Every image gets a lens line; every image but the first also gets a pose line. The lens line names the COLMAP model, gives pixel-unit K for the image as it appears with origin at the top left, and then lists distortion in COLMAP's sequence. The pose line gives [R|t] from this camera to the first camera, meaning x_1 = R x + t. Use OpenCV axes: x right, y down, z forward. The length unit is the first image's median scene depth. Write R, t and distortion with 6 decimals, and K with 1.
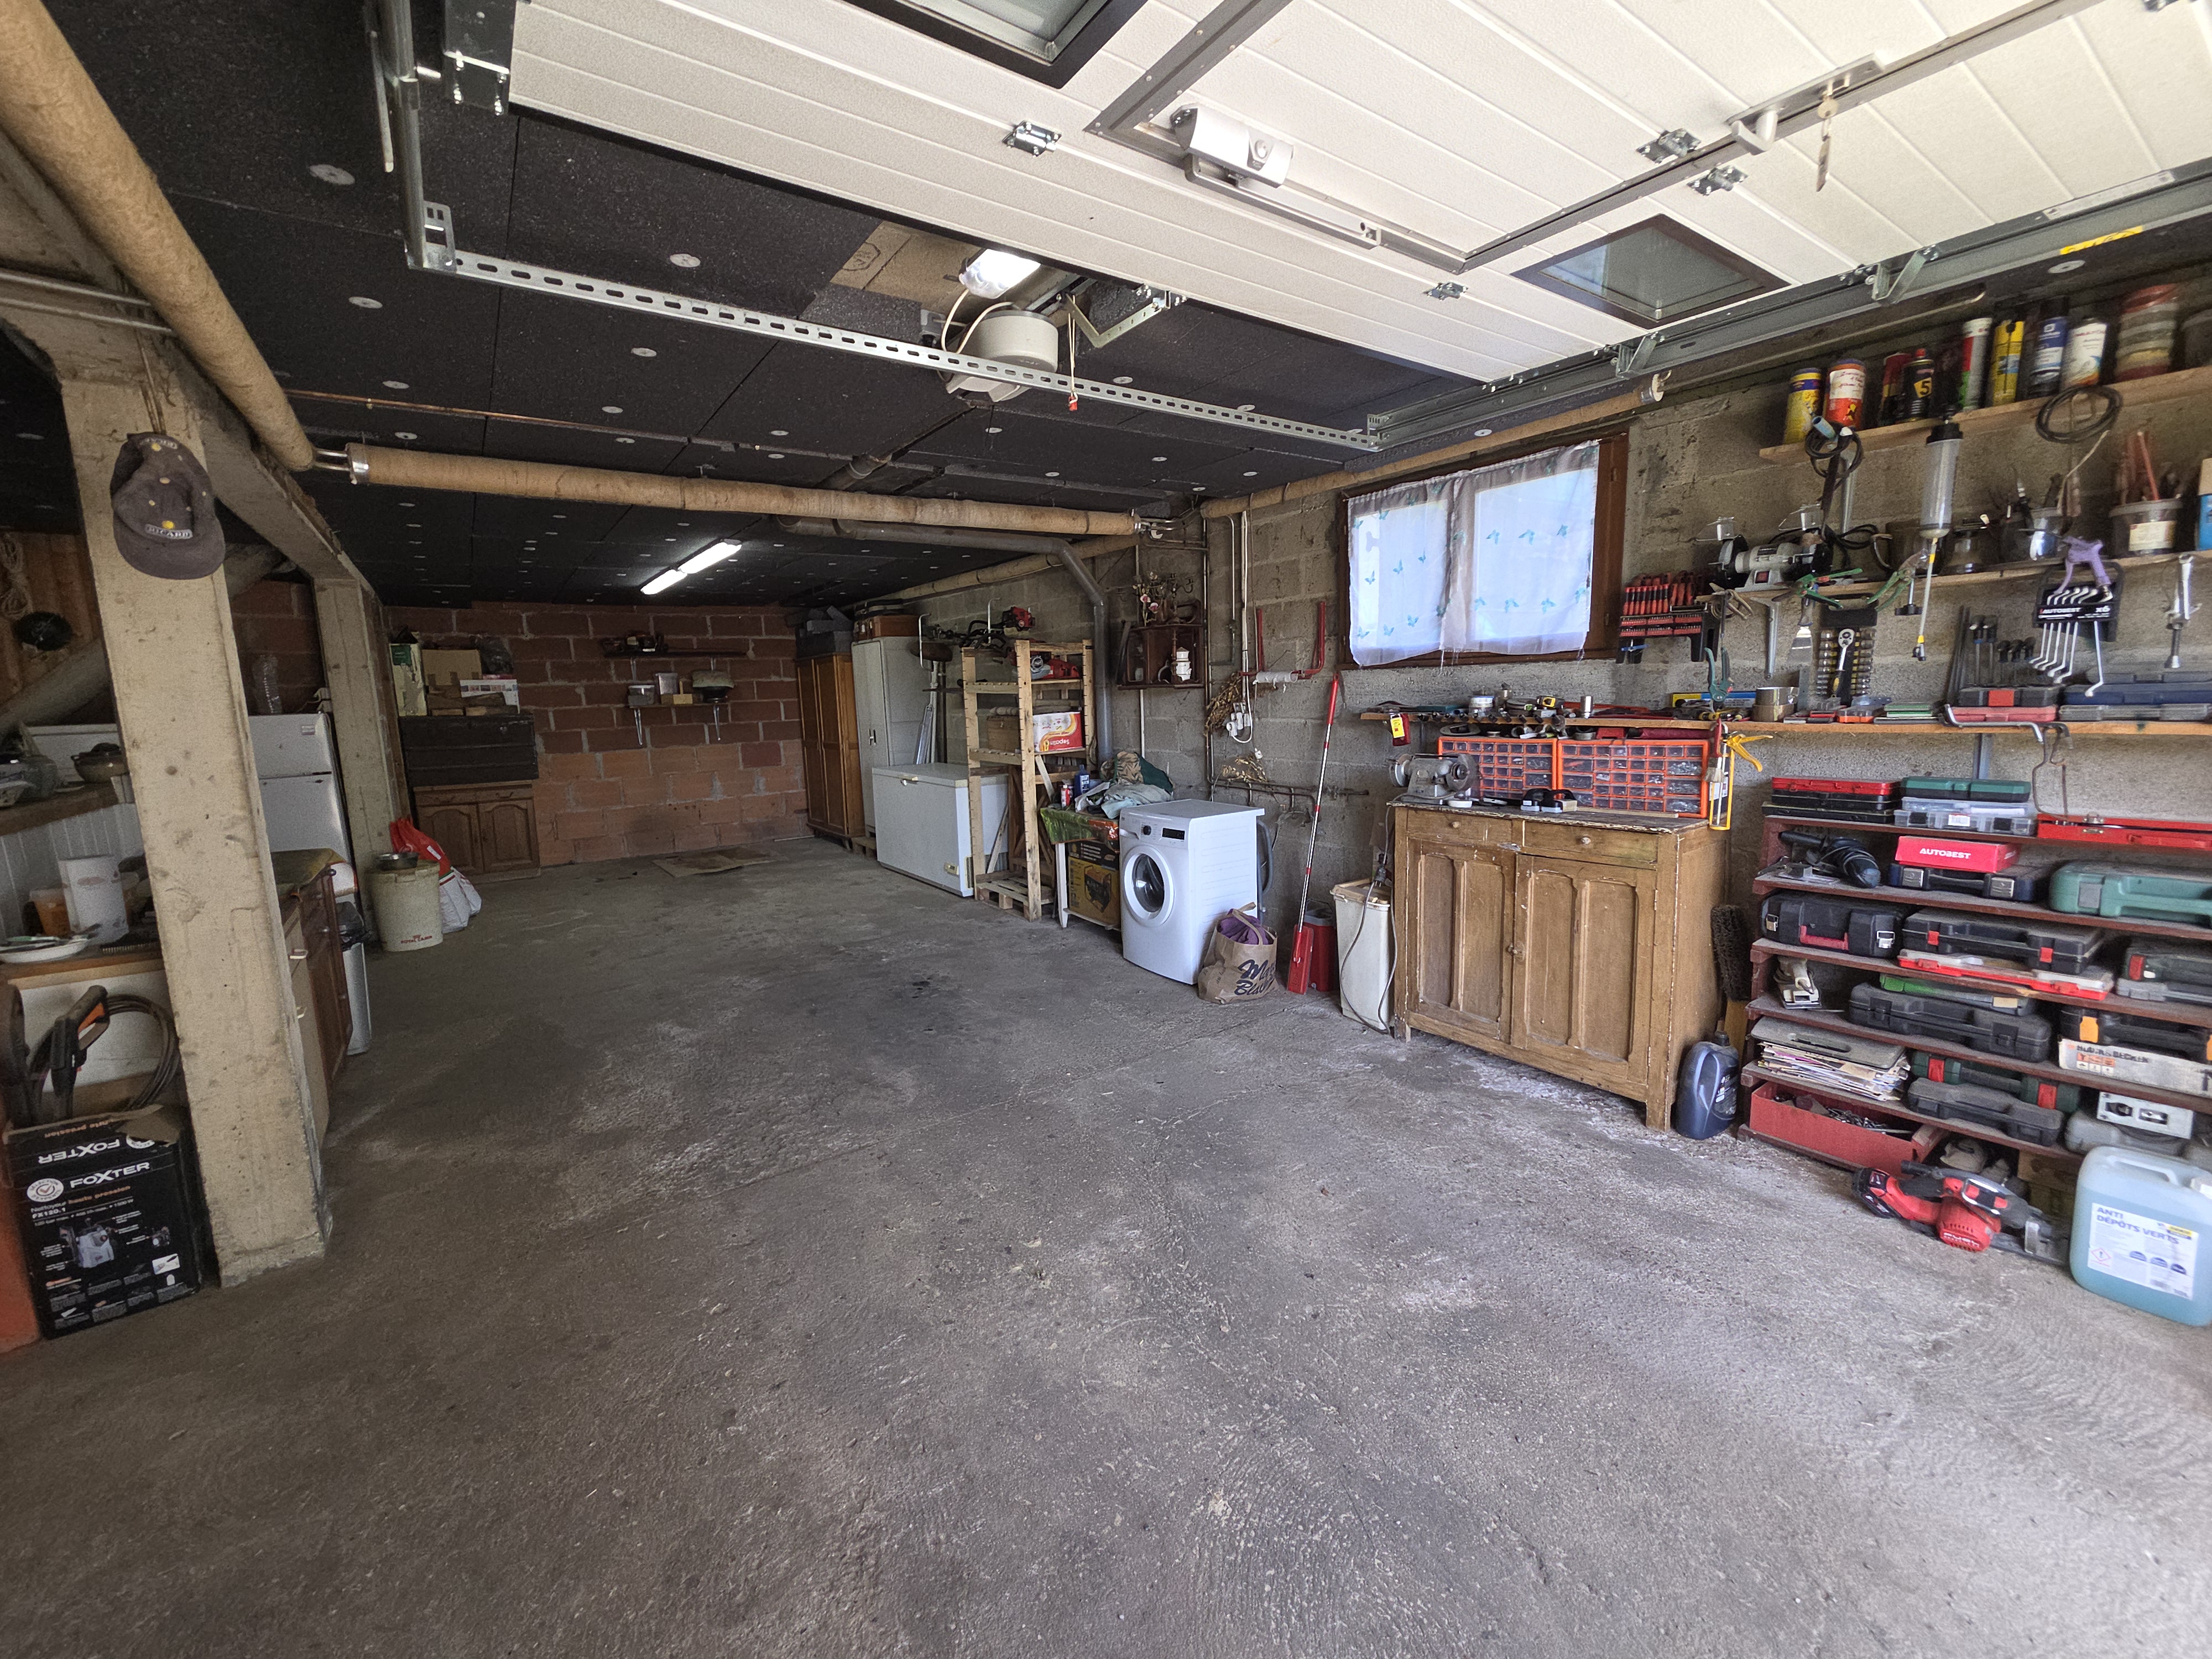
lens RADIAL K [[900.4, 0, 1095.2], [0, 900.4, 817.6], [0, 0, 1]] dist [0.004415, -0.001003]
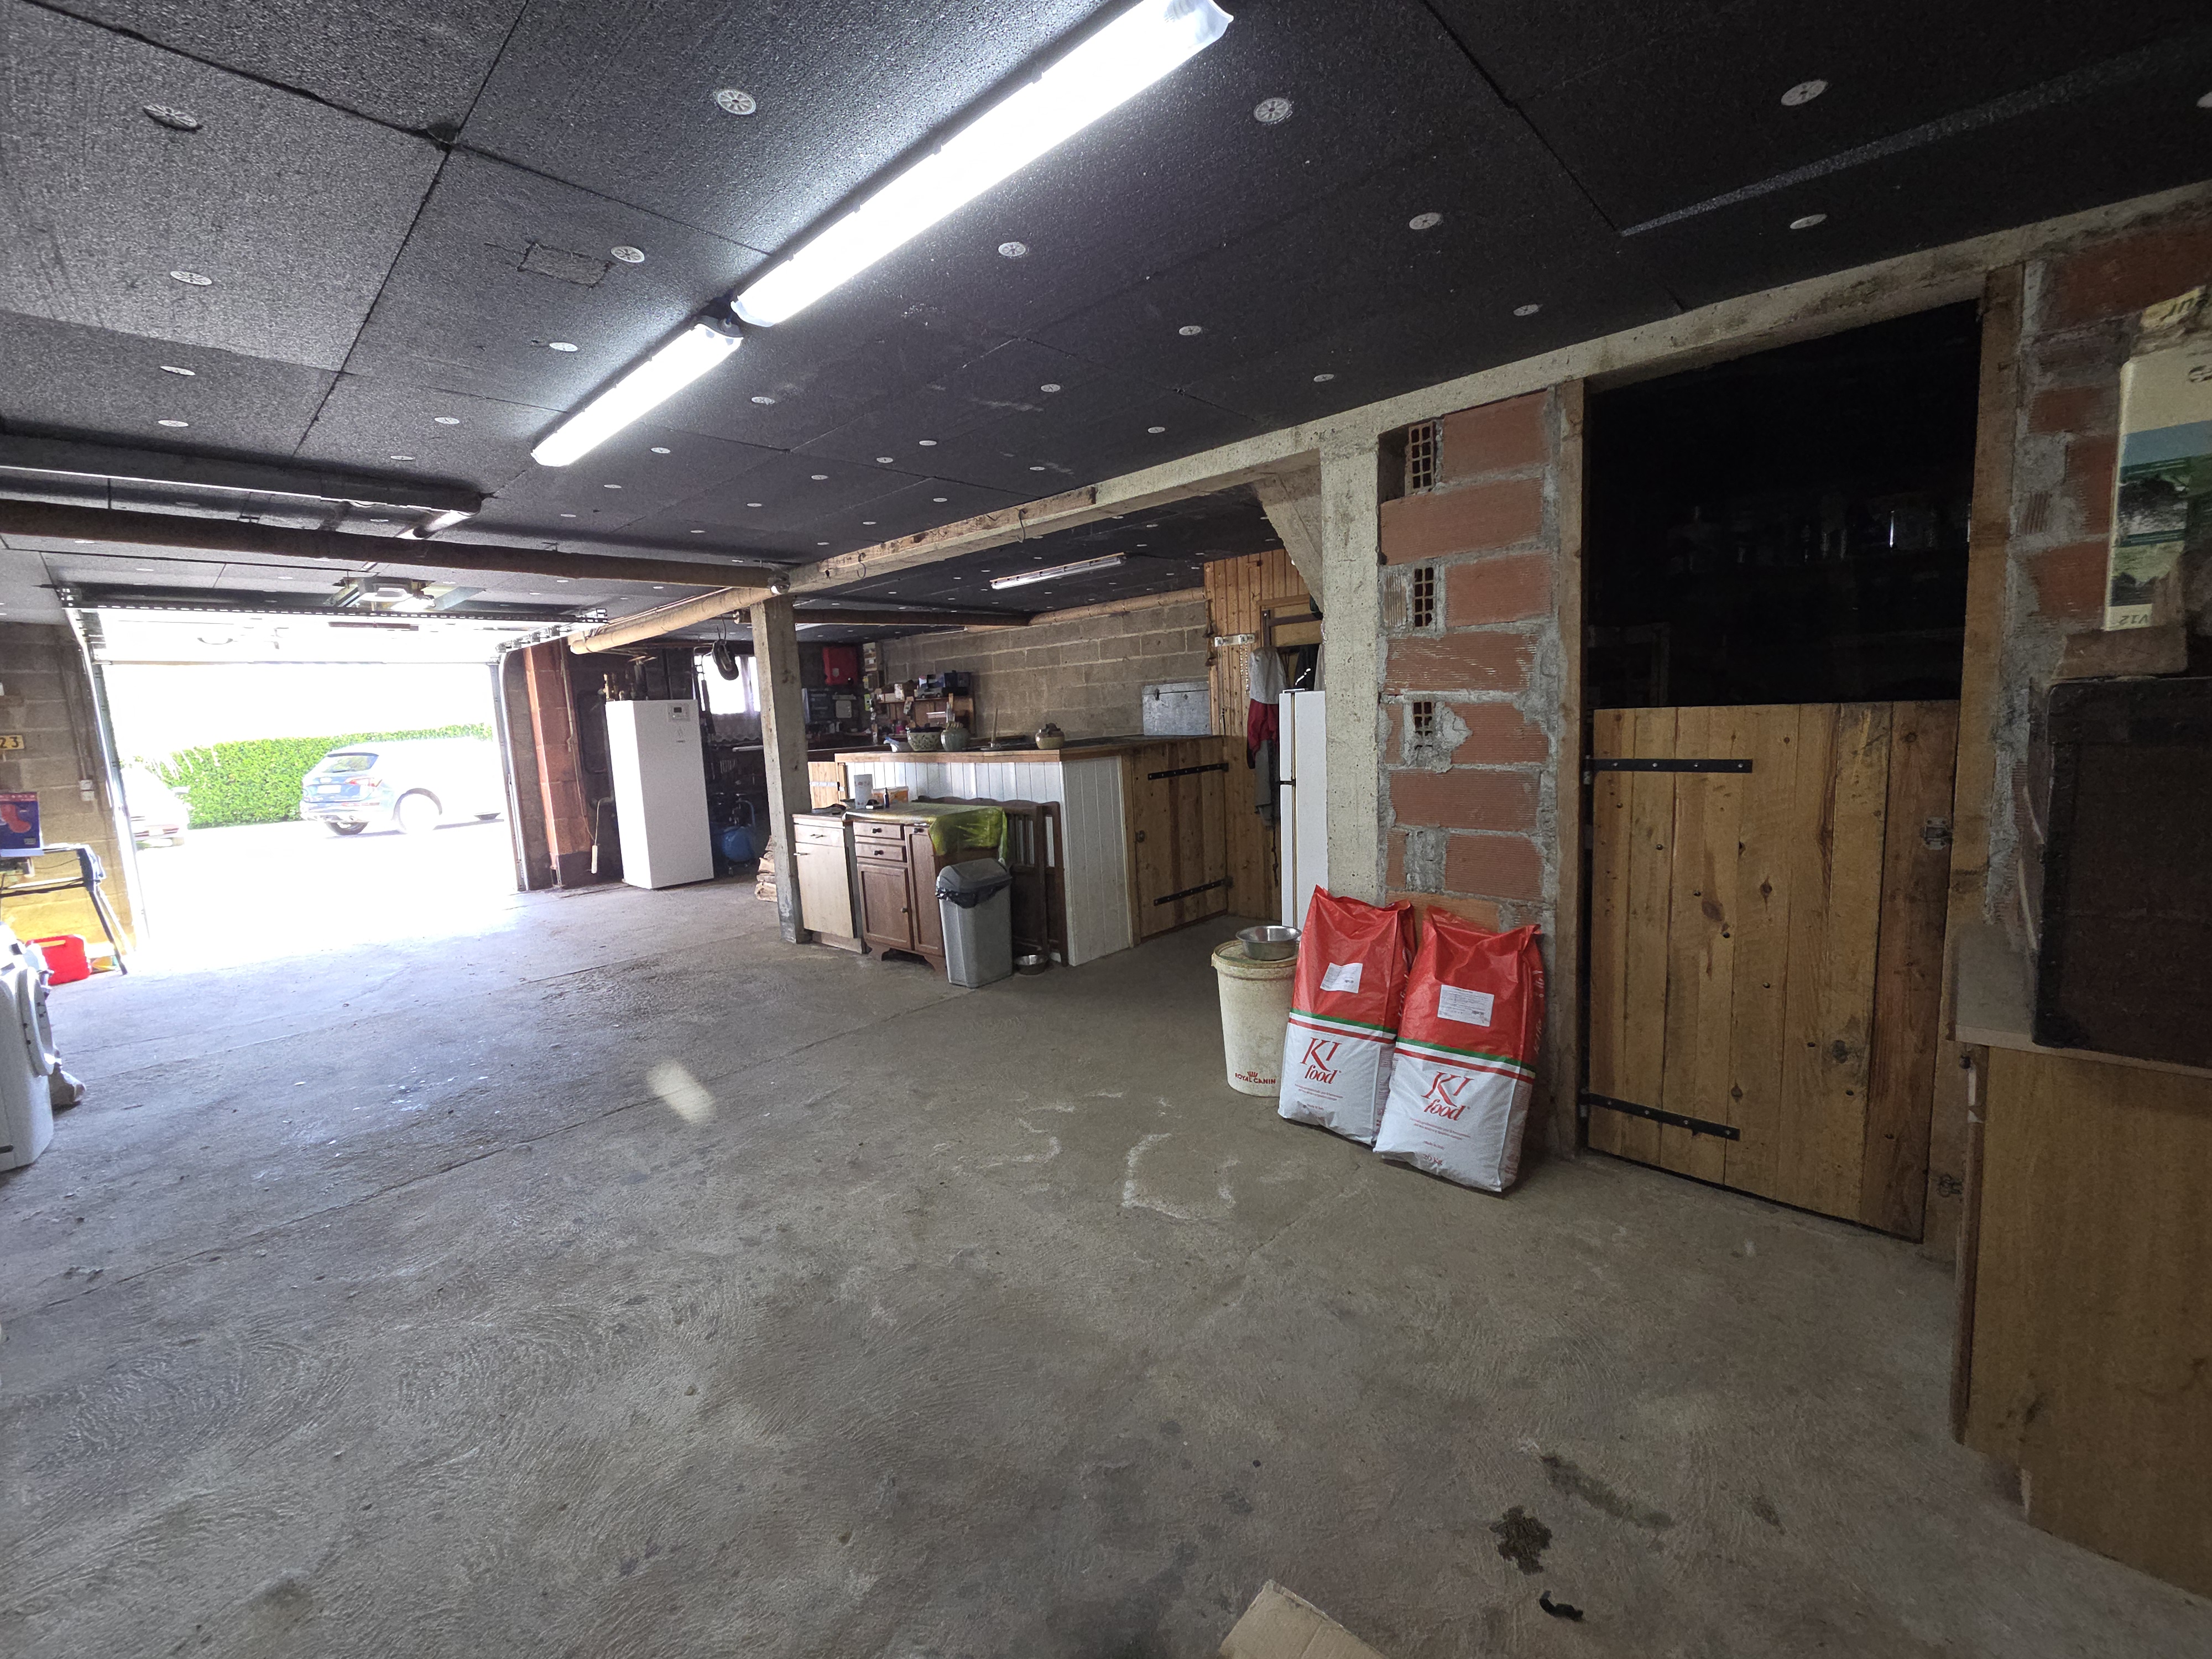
lens RADIAL K [[900.4, 0, 1094.4], [0, 900.4, 822.7], [0, 0, 1]] dist [0.004415, -0.001003]
pose [[-0.974254, 0.107987, -0.197911, -0.935641], [0.052271, 0.962099, 0.267643, -0.334758], [0.219312, 0.250408, -0.942973, 2.607657]]
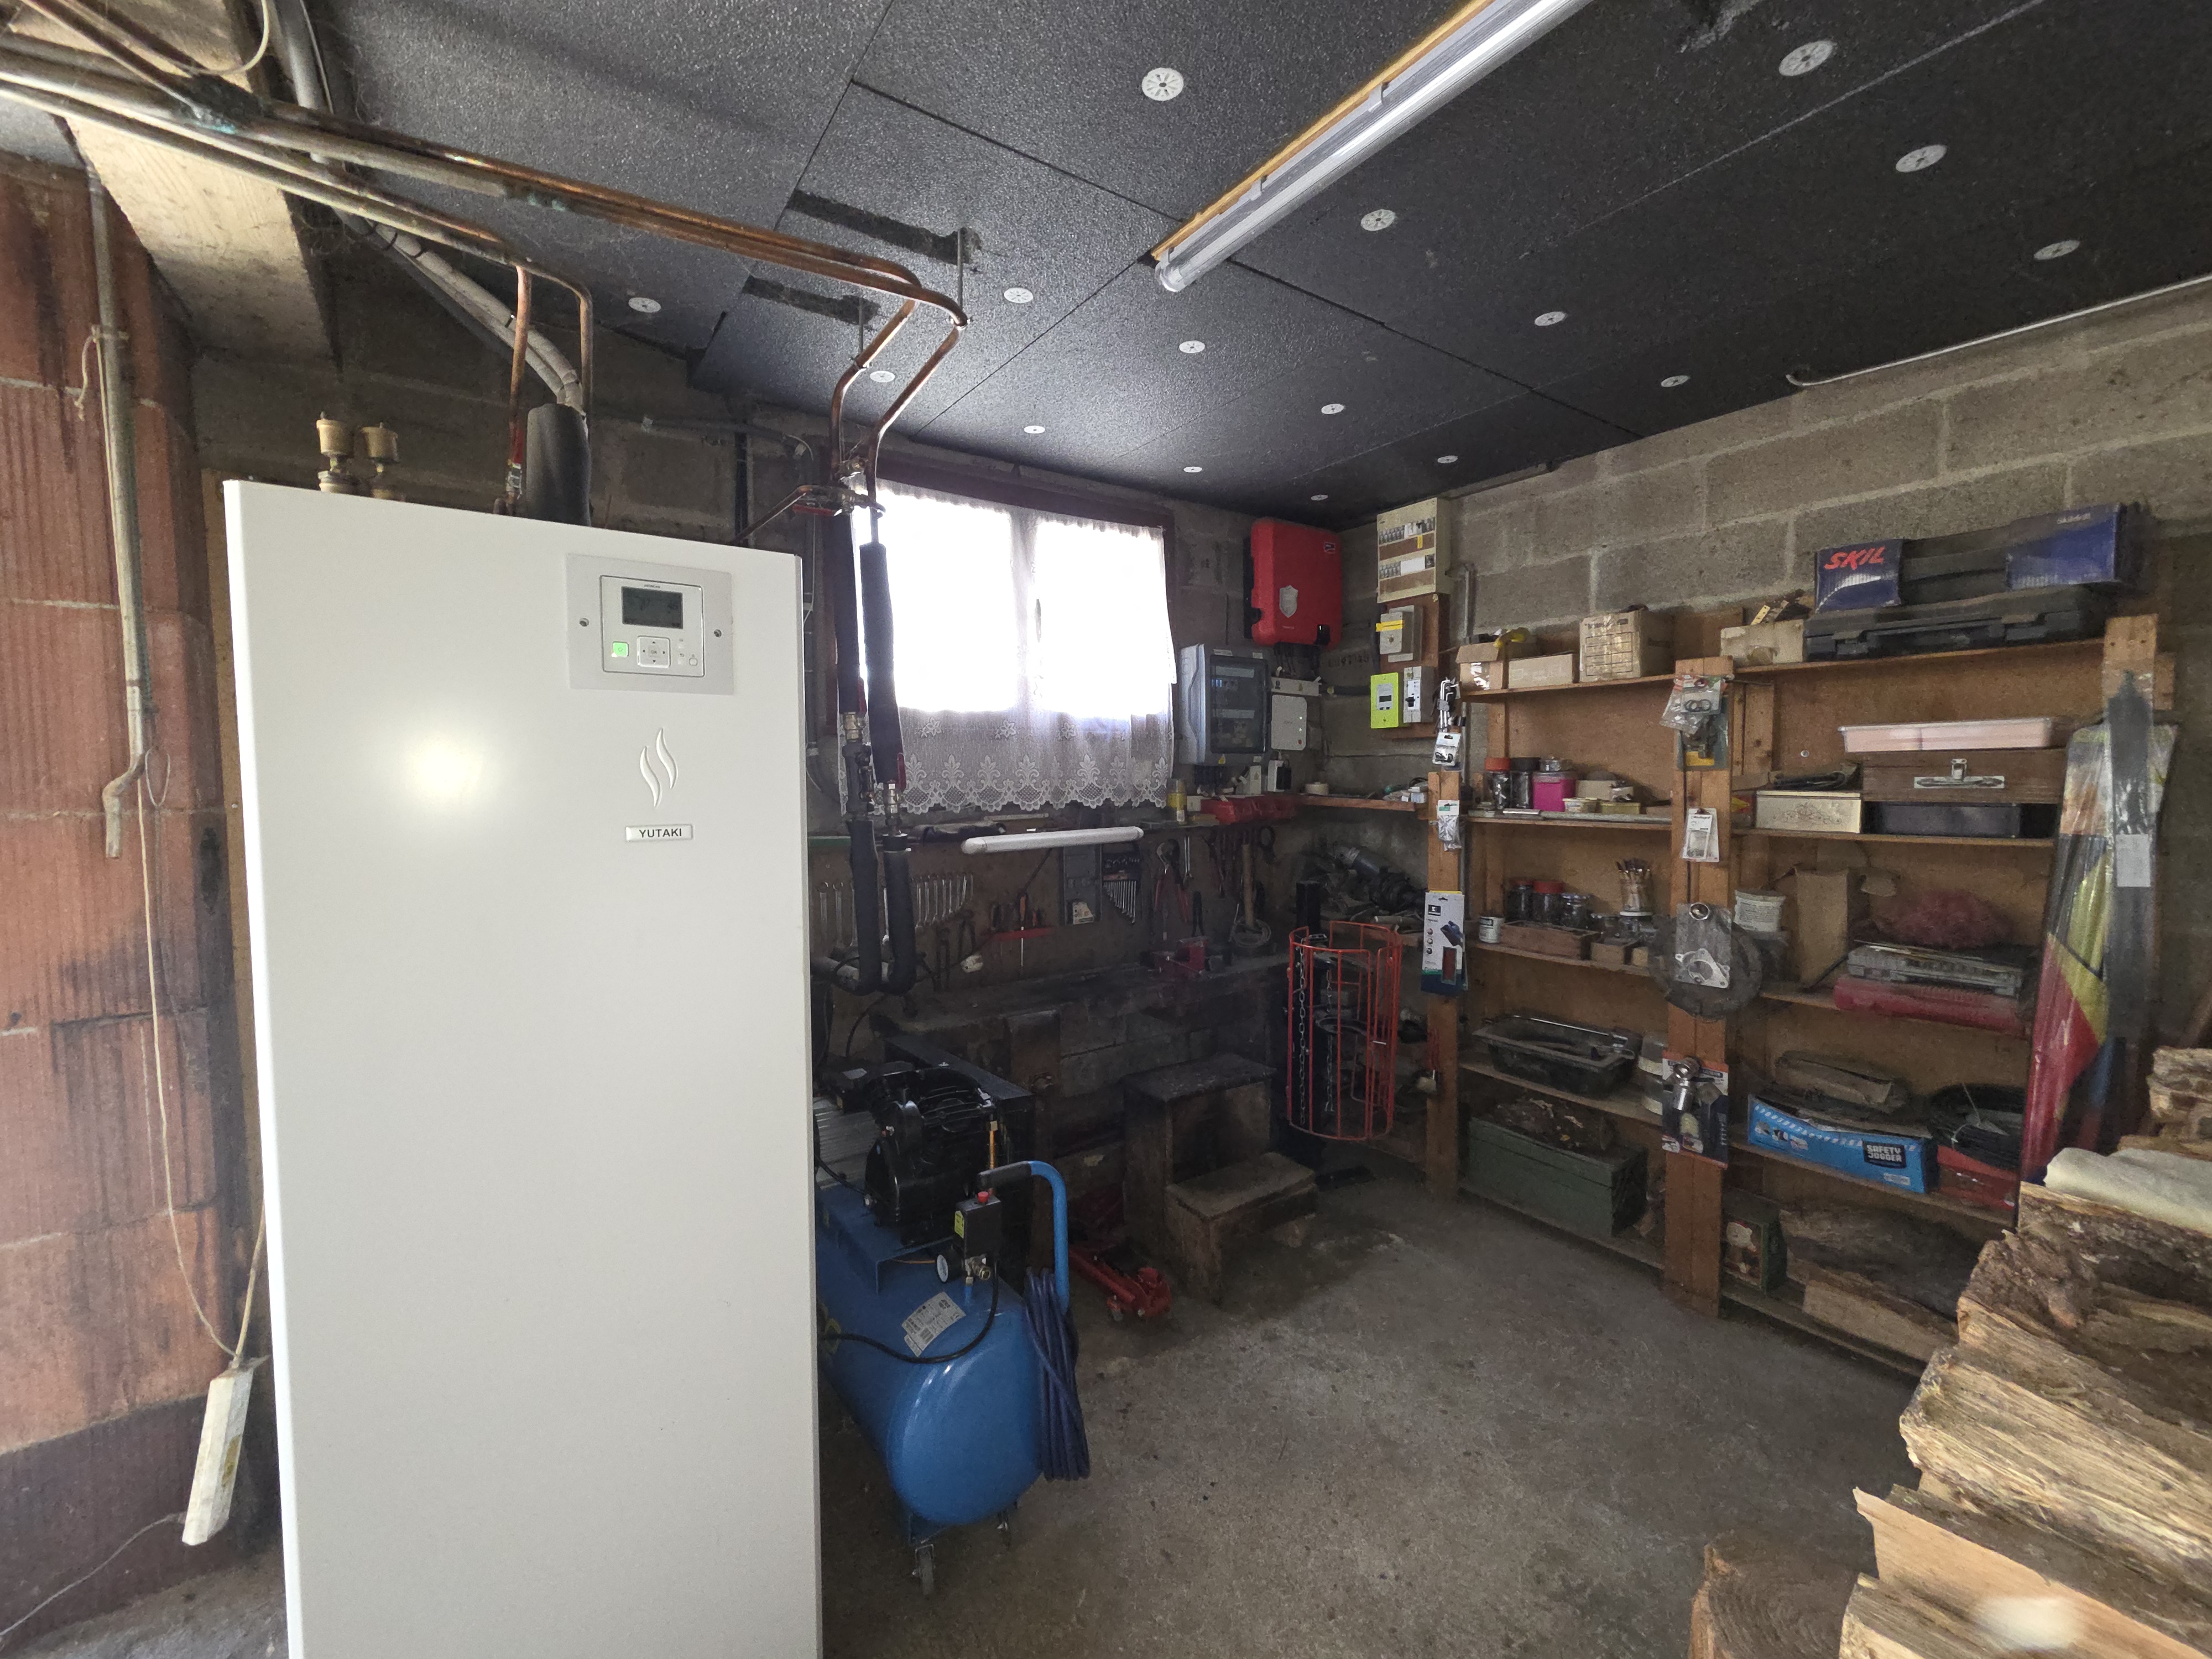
lens RADIAL K [[900.4, 0, 1098.7], [0, 900.4, 823.4], [0, 0, 1]] dist [0.004415, -0.001003]
pose [[-0.998924, 0.045625, -0.008290, -0.502950], [0.043119, 0.979665, 0.195952, -0.003929], [0.017061, 0.195383, -0.980579, 0.266949]]
